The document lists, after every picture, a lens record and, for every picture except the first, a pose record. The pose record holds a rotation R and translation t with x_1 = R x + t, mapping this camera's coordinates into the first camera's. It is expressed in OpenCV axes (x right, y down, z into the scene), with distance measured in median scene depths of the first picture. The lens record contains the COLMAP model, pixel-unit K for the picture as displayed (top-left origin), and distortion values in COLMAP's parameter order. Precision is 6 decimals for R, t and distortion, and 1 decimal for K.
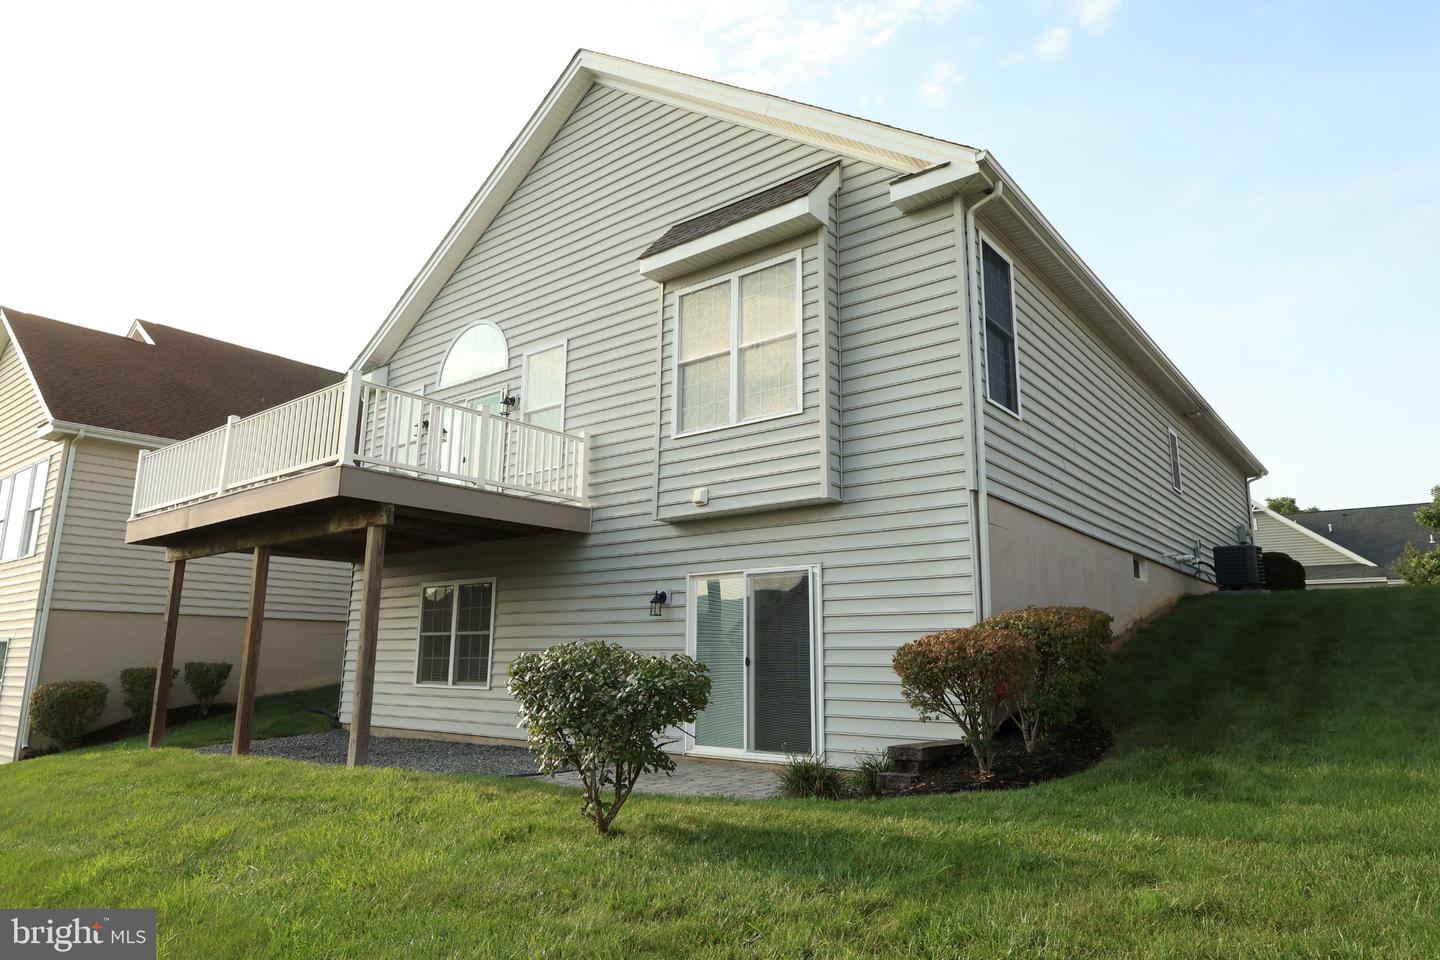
lens RADIAL K [[908.6, 0, 718.9], [0, 908.6, 484.0], [0, 0, 1]] dist [-0.001707, -0.000208]
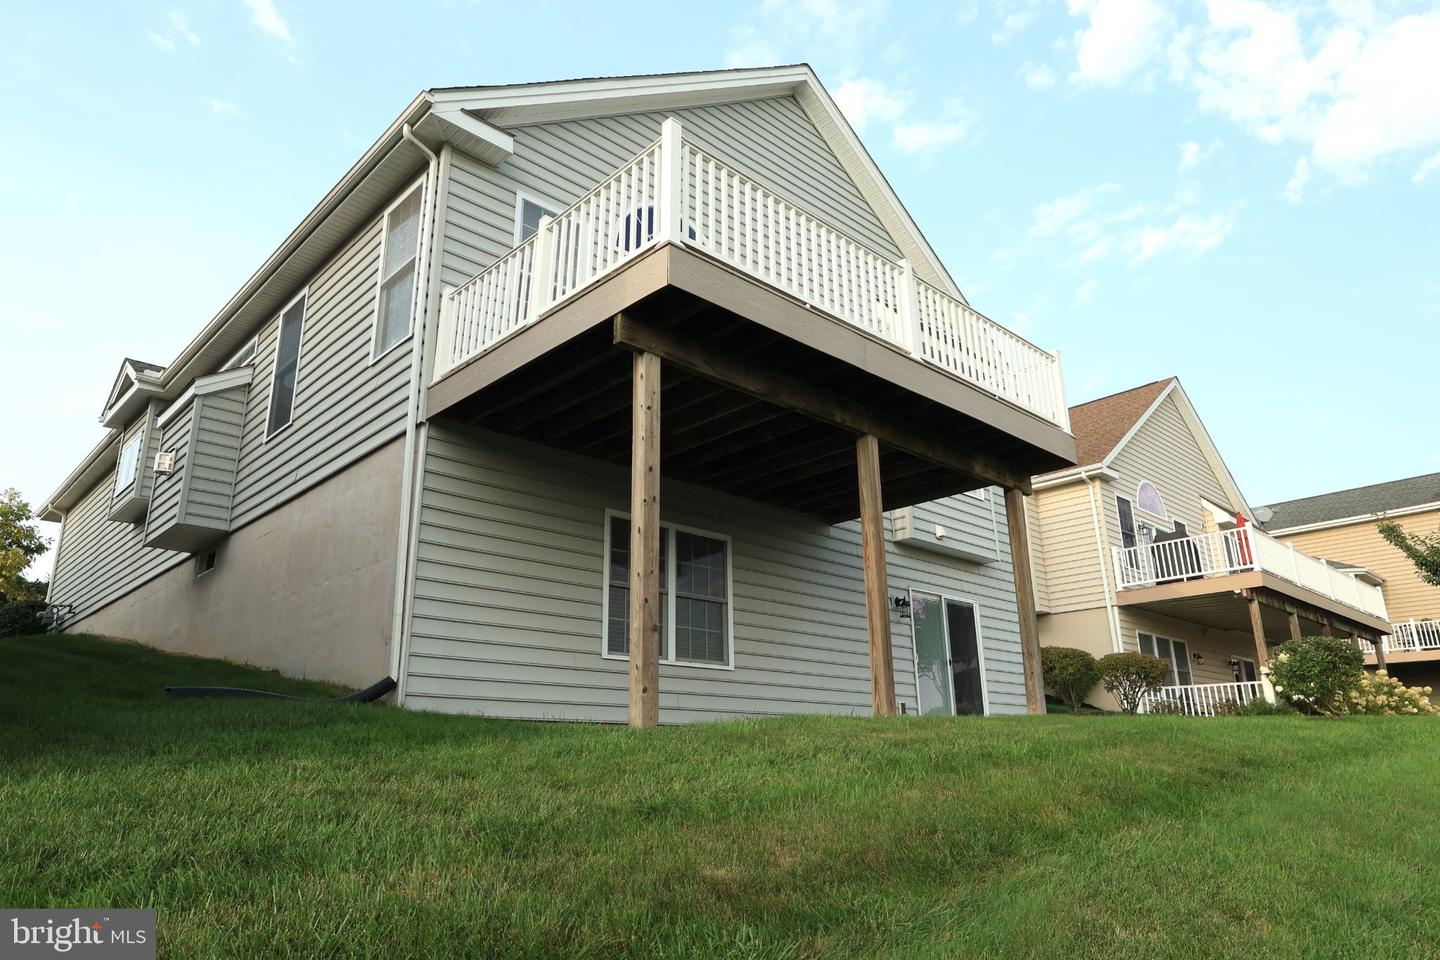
lens RADIAL K [[908.6, 0, 720.3], [0, 908.6, 473.4], [0, 0, 1]] dist [-0.001707, -0.000208]
pose [[0.135967, 0.295451, 0.945633, -1.156960], [-0.192159, 0.944235, -0.267385, 0.300370], [-0.971899, -0.145356, 0.185159, 0.952641]]
